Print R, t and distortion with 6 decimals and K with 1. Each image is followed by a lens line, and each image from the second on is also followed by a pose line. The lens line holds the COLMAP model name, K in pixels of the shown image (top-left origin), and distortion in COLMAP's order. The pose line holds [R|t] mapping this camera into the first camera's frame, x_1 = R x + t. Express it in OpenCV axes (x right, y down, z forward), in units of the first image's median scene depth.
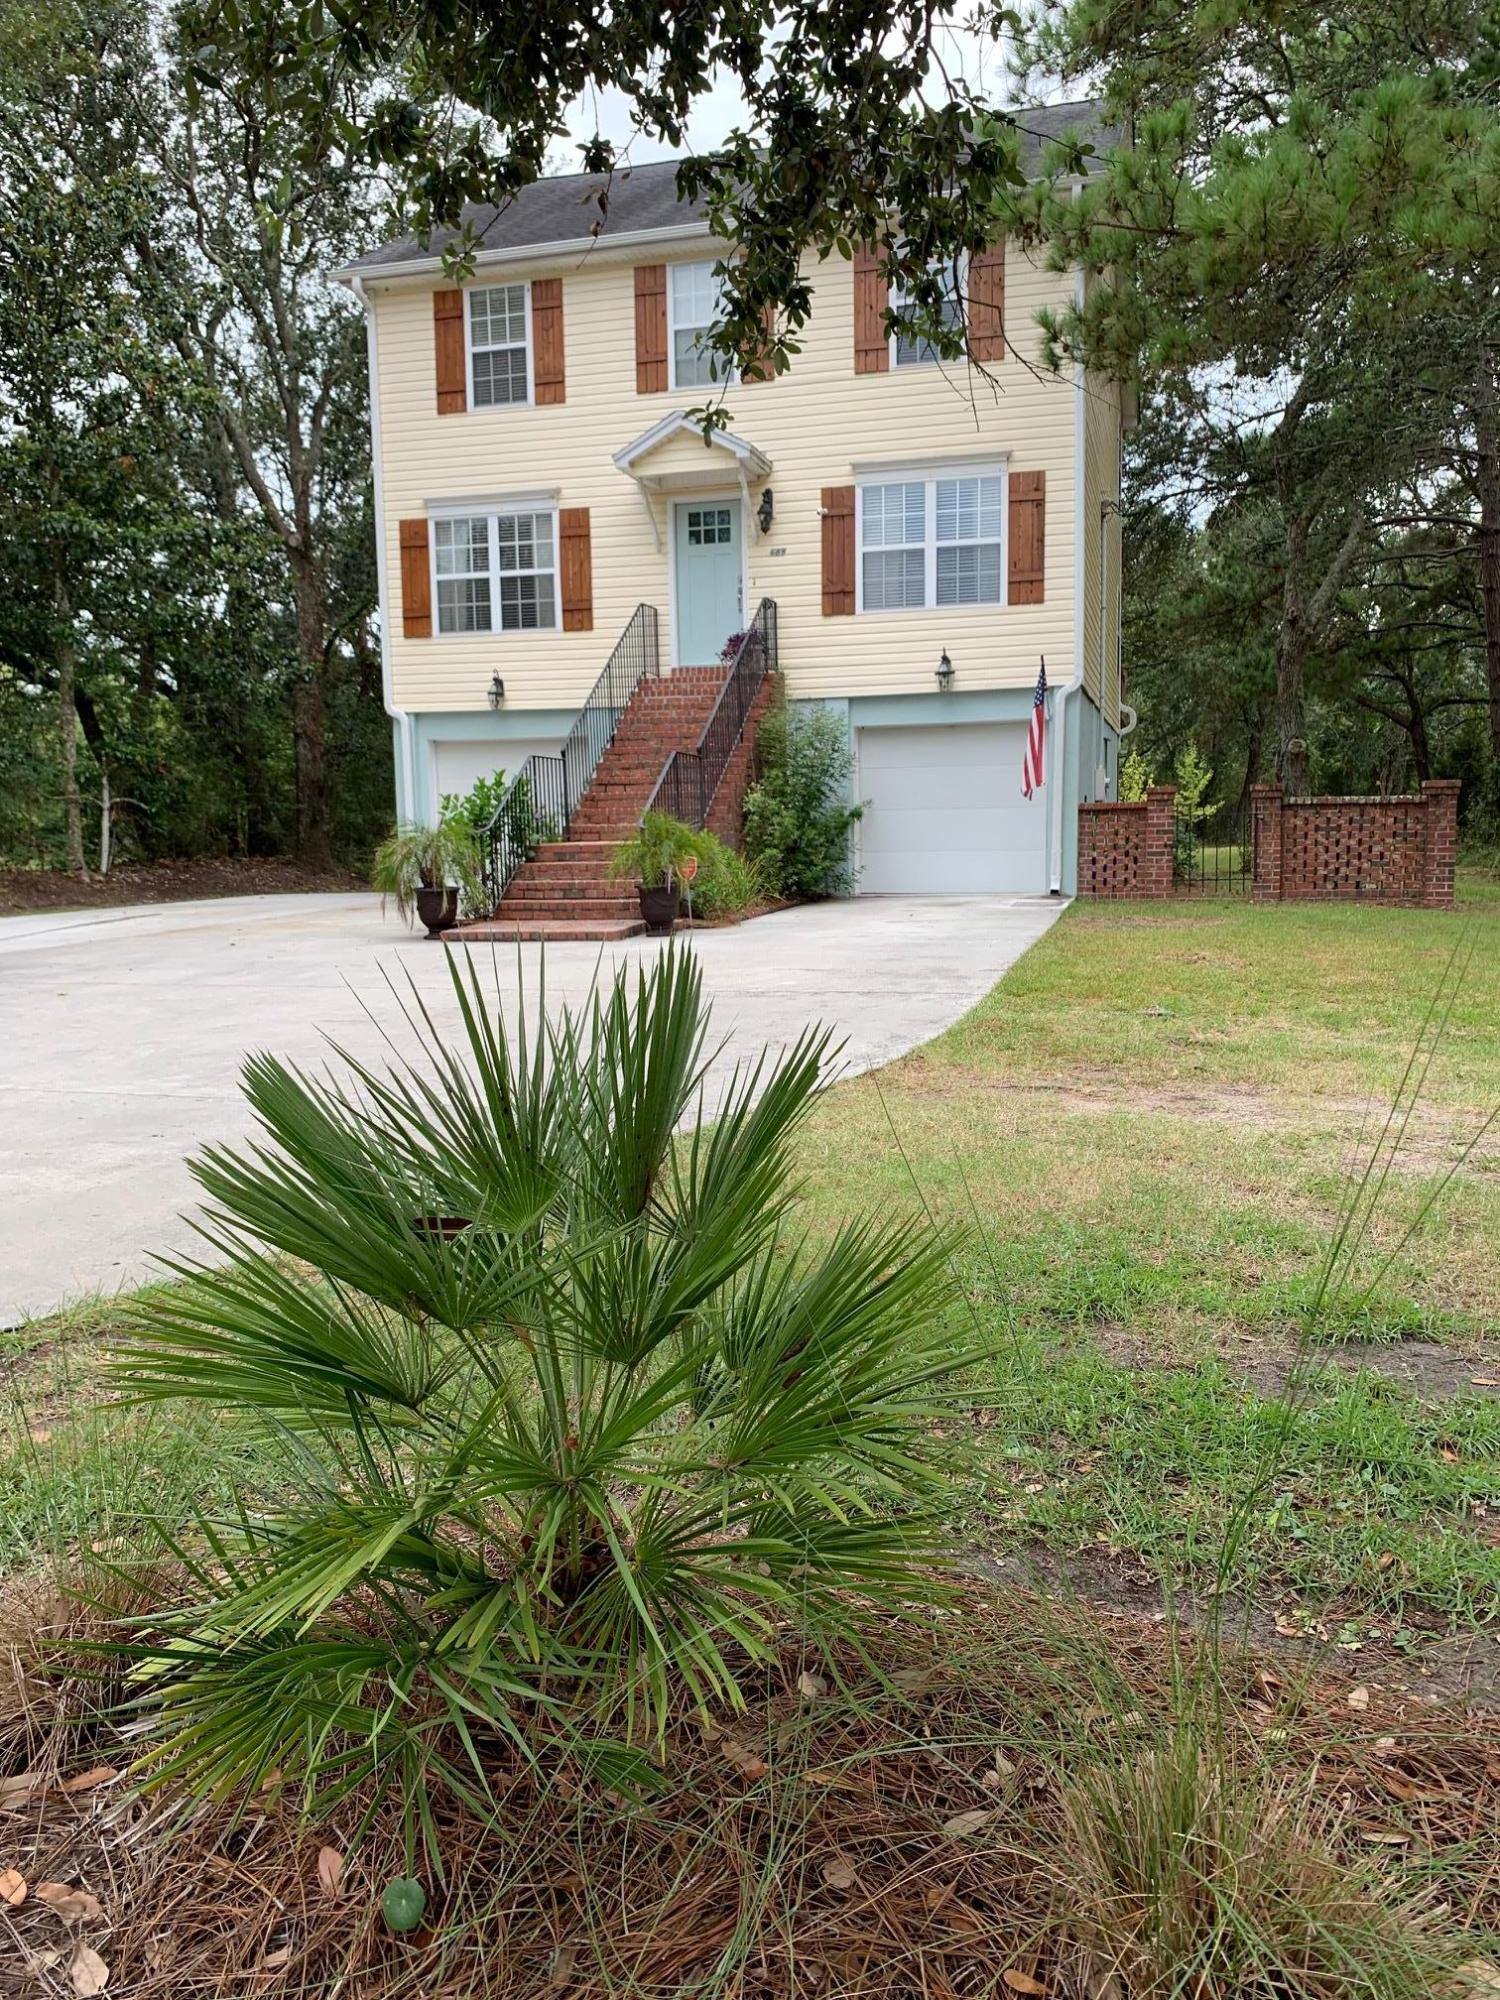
lens RADIAL K [[1505.6, 0, 740.0], [0, 1505.6, 1018.6], [0, 0, 1]] dist [0.014469, -0.011518]
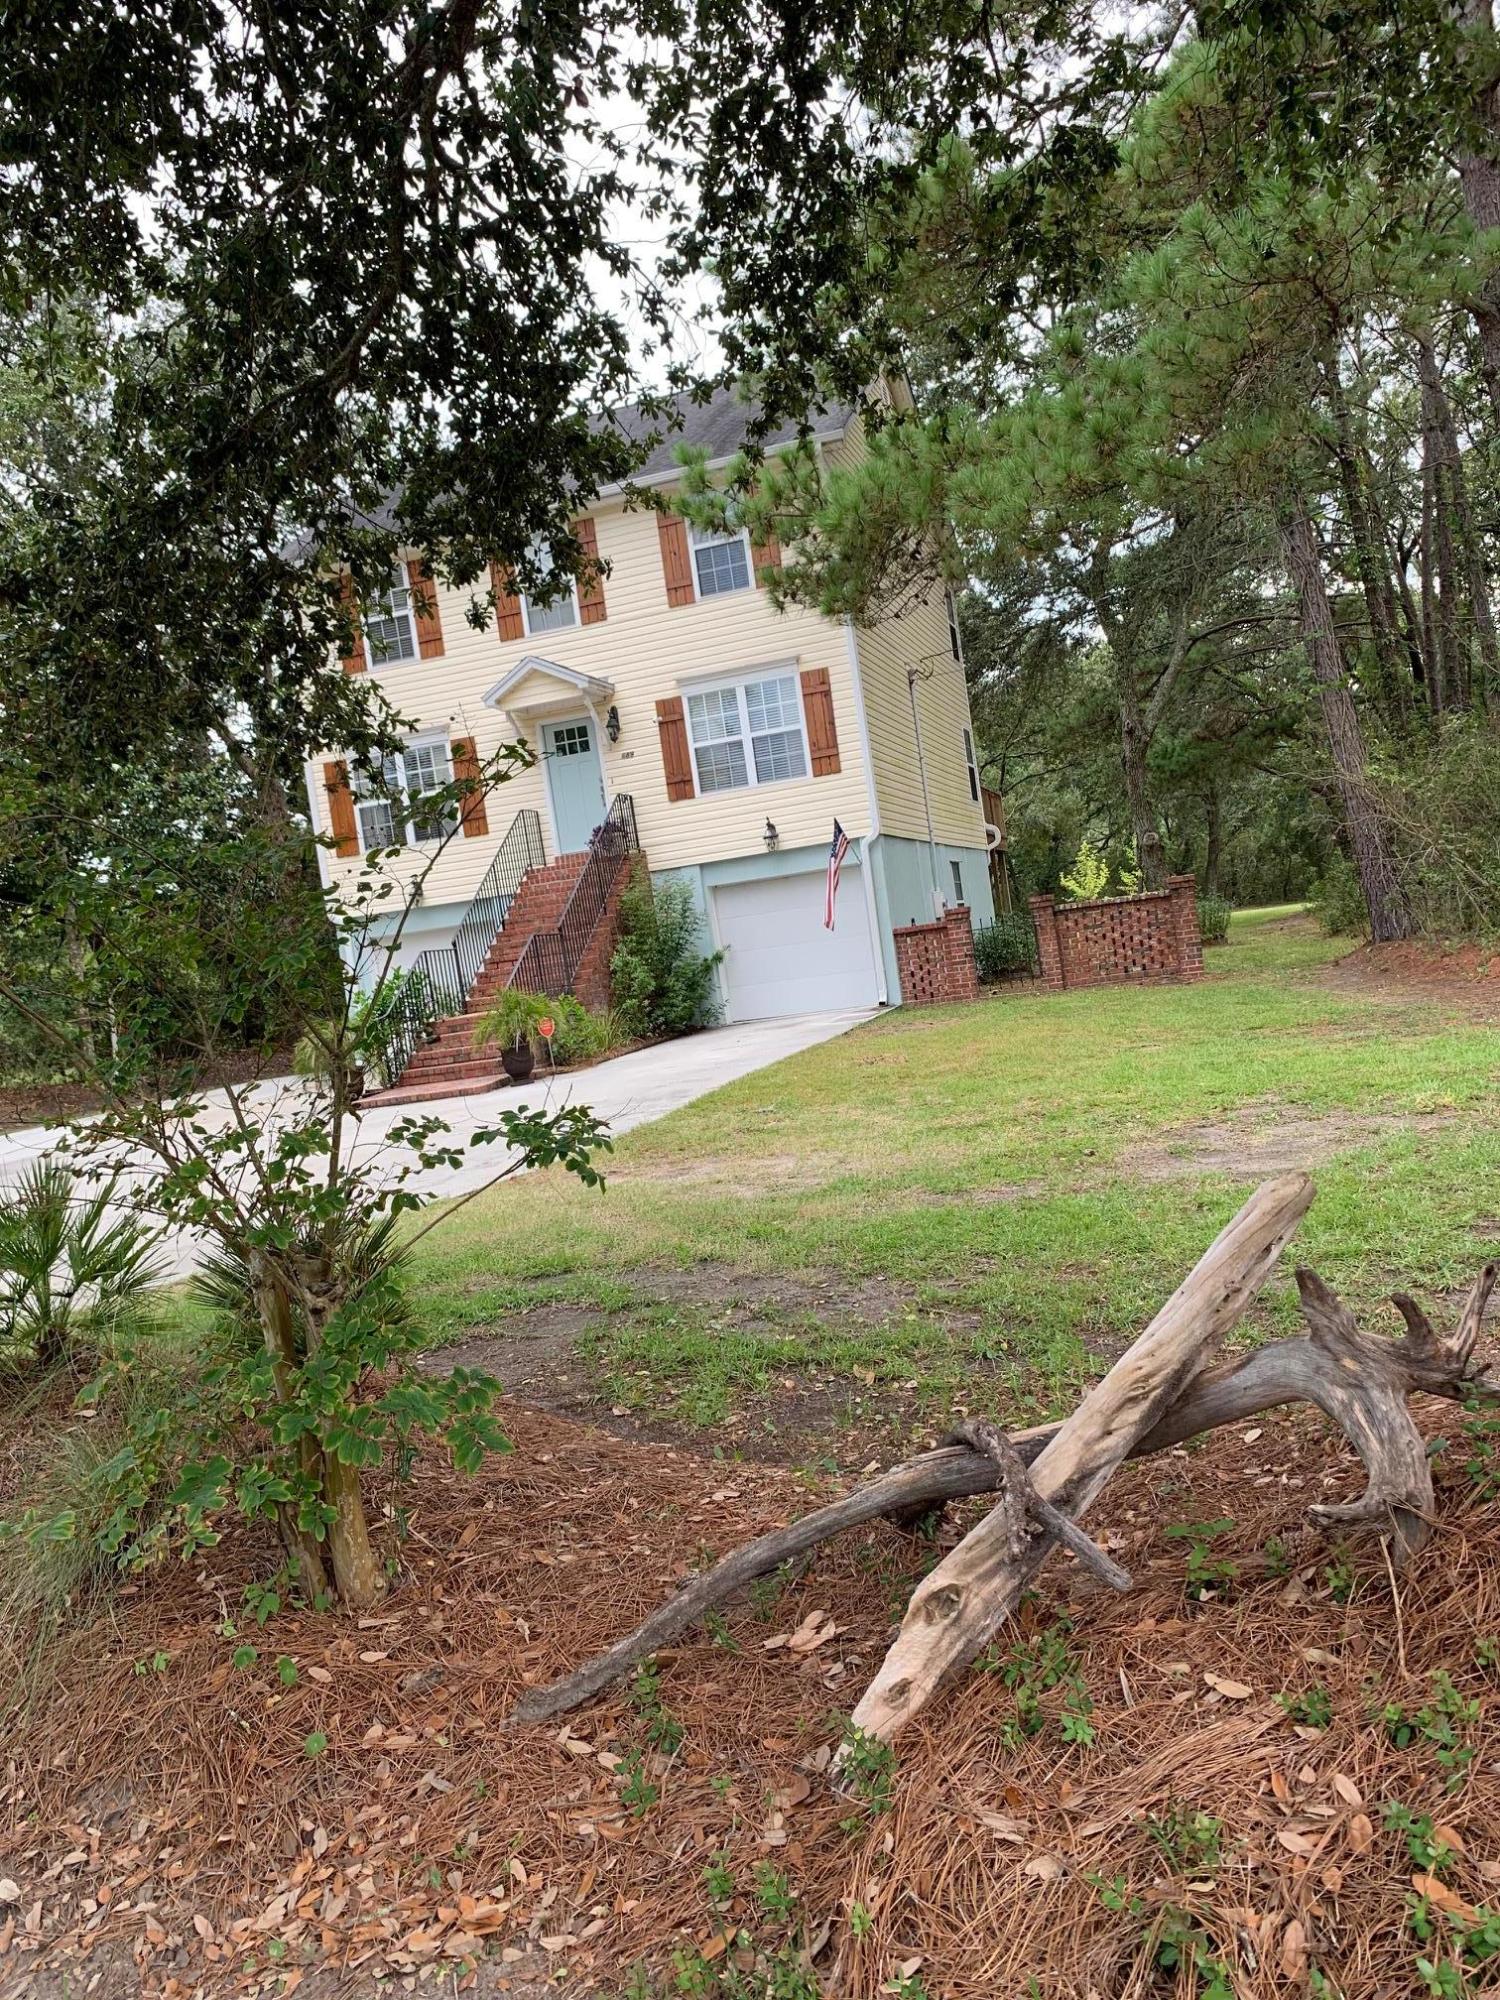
lens RADIAL K [[1505.6, 0, 767.4], [0, 1505.6, 1010.8], [0, 0, 1]] dist [0.014469, -0.011518]
pose [[0.992586, -0.119980, -0.019418, 0.136646], [0.118035, 0.989668, -0.081393, 0.008327], [0.028982, 0.078498, 0.996493, -0.196327]]
